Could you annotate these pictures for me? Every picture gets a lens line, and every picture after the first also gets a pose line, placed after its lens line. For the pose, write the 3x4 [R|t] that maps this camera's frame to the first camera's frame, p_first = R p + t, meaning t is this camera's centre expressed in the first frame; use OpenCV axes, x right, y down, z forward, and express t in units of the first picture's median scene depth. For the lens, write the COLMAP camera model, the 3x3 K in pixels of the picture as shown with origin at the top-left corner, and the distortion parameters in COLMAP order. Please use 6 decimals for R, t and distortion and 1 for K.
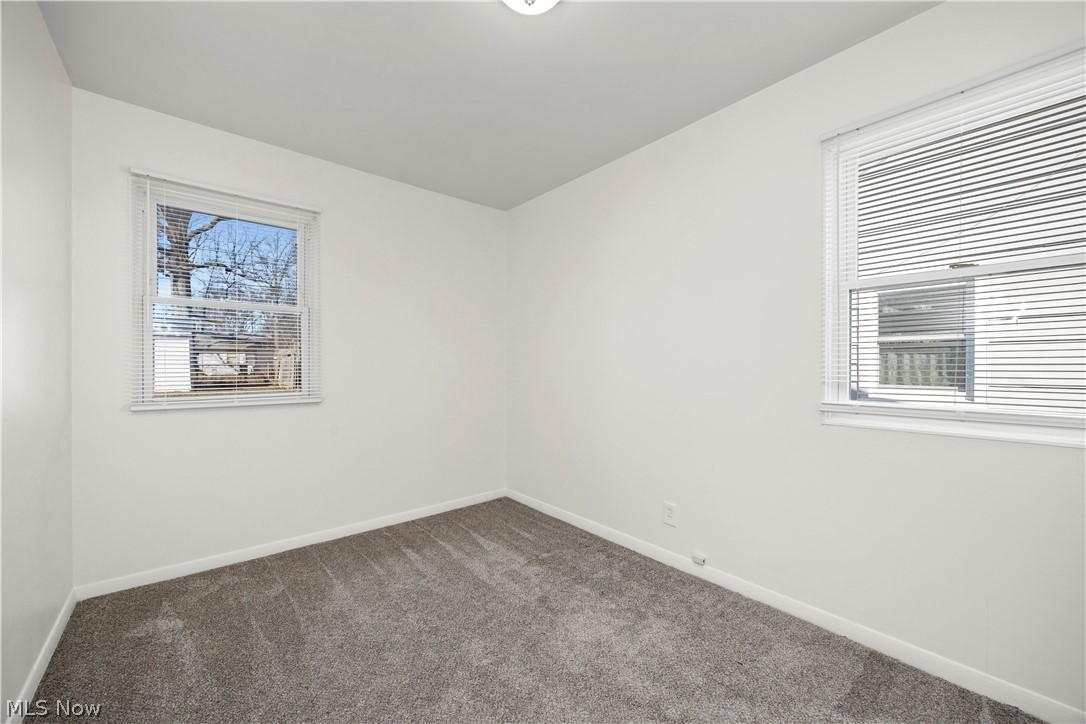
lens RADIAL K [[413.5, 0, 543.0], [0, 413.5, 361.1], [0, 0, 1]] dist [-0.002742, -0.000174]
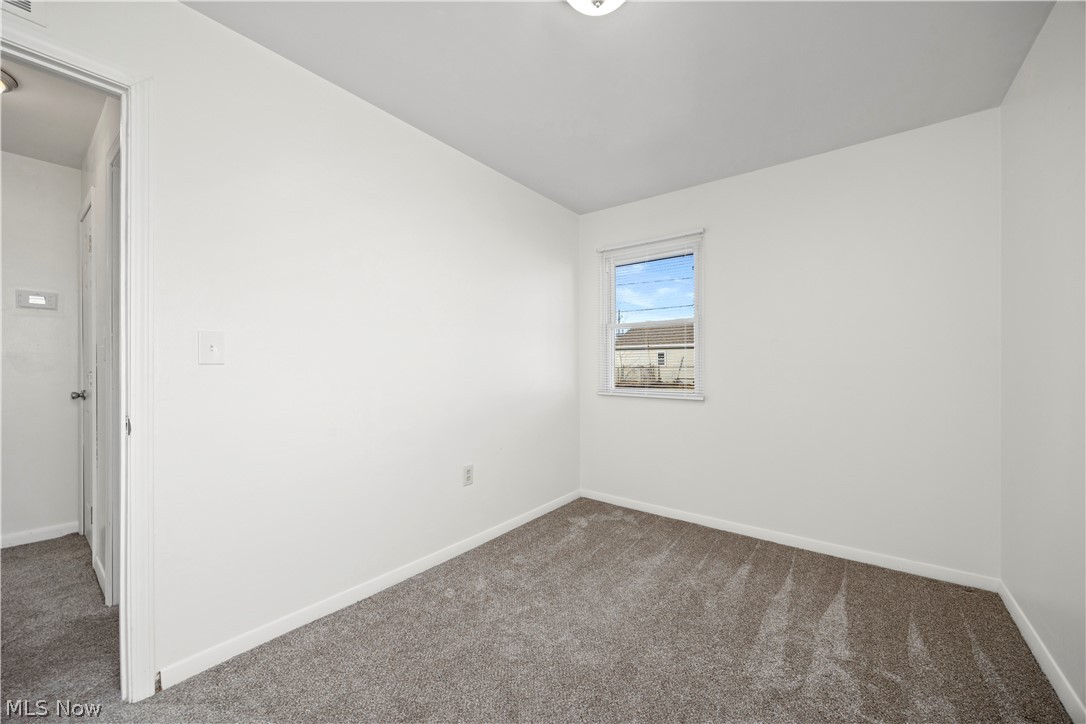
lens RADIAL K [[413.5, 0, 543.0], [0, 413.5, 361.1], [0, 0, 1]] dist [-0.002742, -0.000174]
pose [[0.205592, -0.012441, -0.978559, 0.516068], [0.006919, 0.999913, -0.011259, 0.002890], [0.978613, -0.004456, 0.205660, 0.375221]]
